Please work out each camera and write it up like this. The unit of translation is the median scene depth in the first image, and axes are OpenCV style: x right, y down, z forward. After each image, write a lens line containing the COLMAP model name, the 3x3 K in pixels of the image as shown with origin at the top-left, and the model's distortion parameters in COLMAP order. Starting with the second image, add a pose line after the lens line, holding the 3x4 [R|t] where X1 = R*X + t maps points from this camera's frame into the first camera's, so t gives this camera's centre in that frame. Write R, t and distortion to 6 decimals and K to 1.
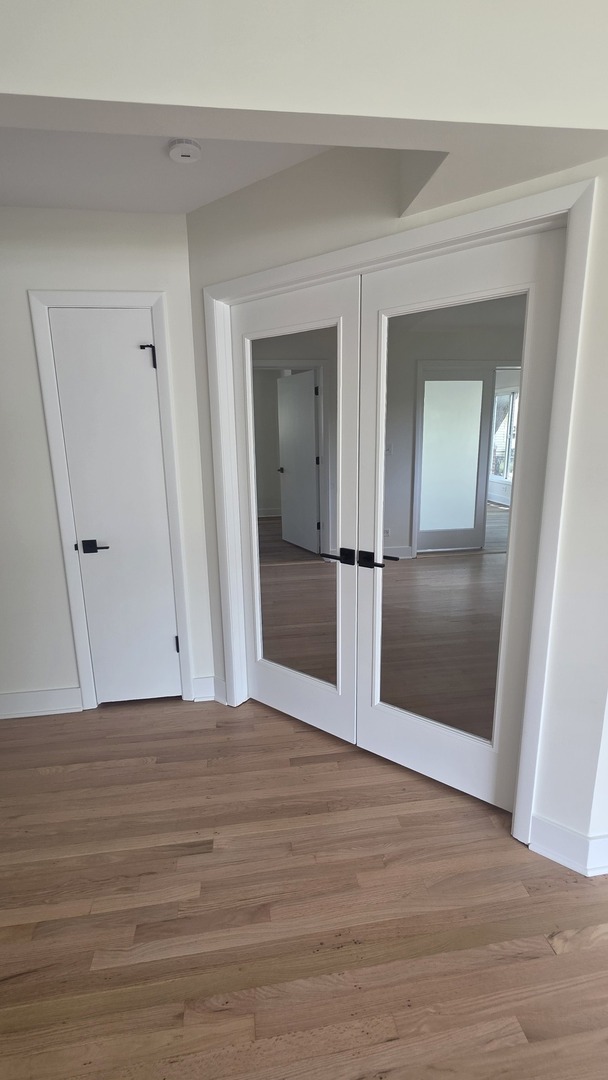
lens RADIAL K [[463.0, 0, 307.5], [0, 463.0, 544.7], [0, 0, 1]] dist [-0.001706, 0.000043]
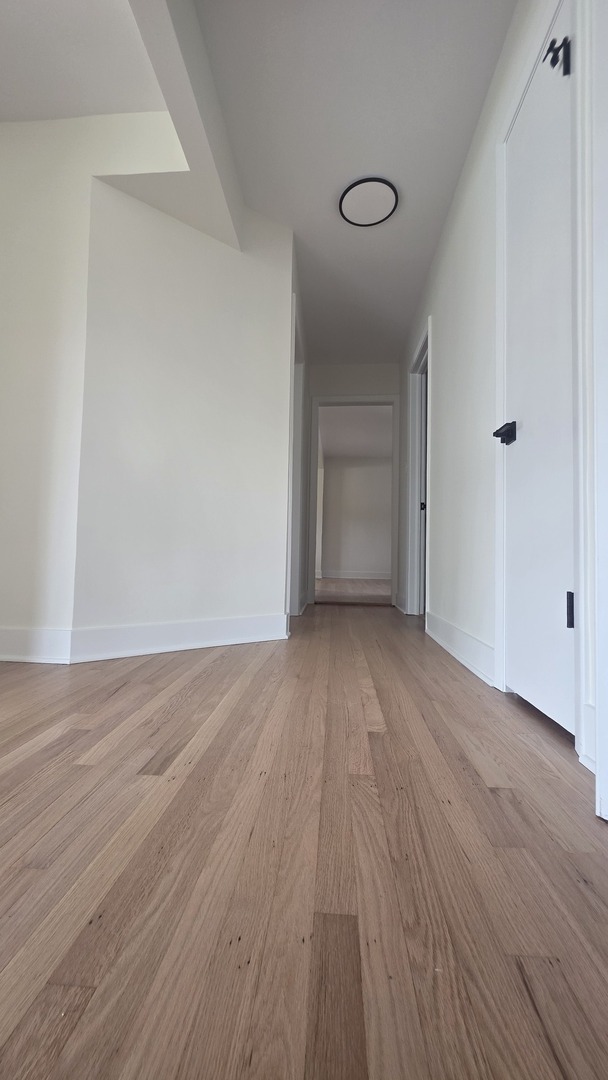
lens RADIAL K [[430.0, 0, 308.1], [0, 430.0, 536.5], [0, 0, 1]] dist [-0.000434, -0.001323]
pose [[-0.195014, -0.035830, -0.980146, 0.296228], [-0.247295, 0.968842, 0.013786, 0.303564], [0.949113, 0.245074, -0.197799, 1.222366]]
